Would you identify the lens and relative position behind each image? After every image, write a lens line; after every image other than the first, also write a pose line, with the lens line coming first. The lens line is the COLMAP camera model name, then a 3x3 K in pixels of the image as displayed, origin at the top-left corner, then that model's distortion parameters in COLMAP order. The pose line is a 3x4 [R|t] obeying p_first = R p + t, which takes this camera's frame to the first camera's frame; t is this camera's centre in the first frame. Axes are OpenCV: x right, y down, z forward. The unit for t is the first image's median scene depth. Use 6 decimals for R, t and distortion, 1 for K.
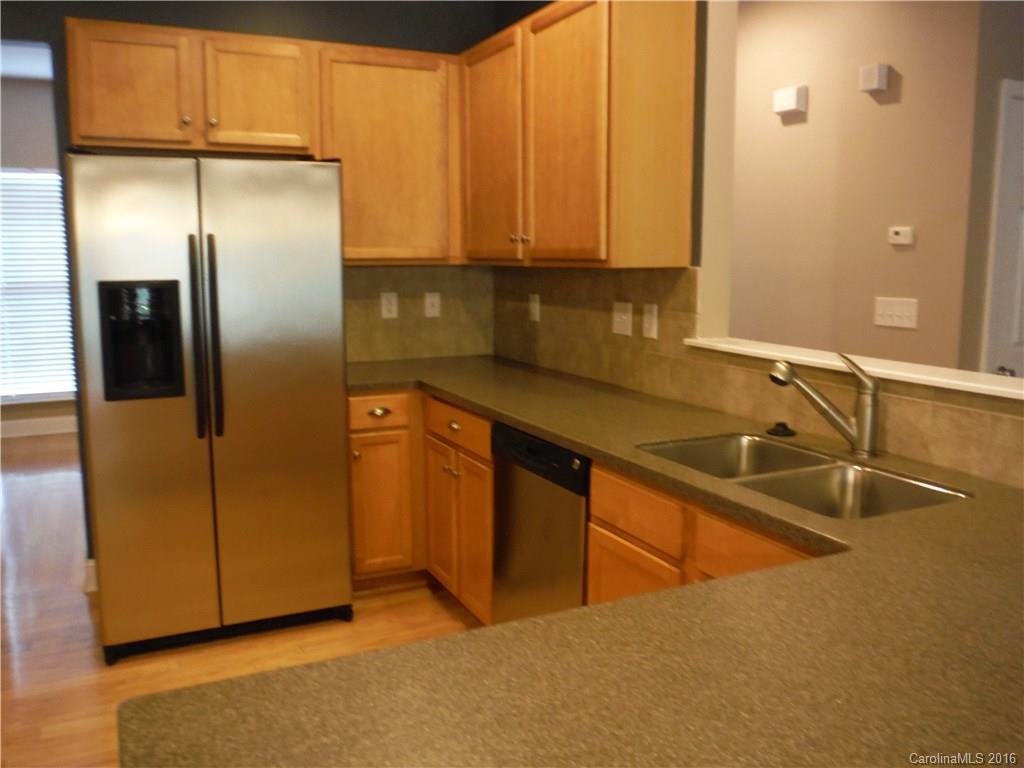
lens RADIAL K [[908.8, 0, 512.7], [0, 908.8, 381.3], [0, 0, 1]] dist [-0.033881, 0.026125]
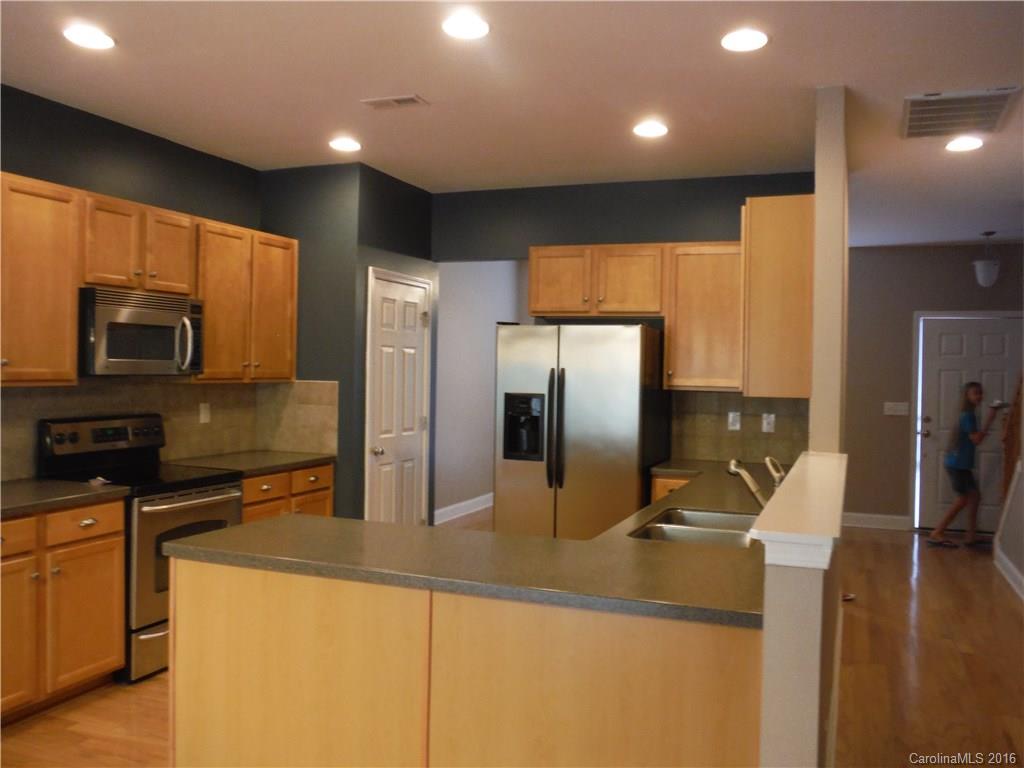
lens RADIAL K [[908.8, 0, 508.6], [0, 908.8, 380.0], [0, 0, 1]] dist [-0.033881, 0.026125]
pose [[0.696606, 0.029906, -0.716831, 0.801761], [-0.126086, 0.988684, -0.081282, 0.011797], [0.706288, 0.147004, 0.692493, -0.253038]]
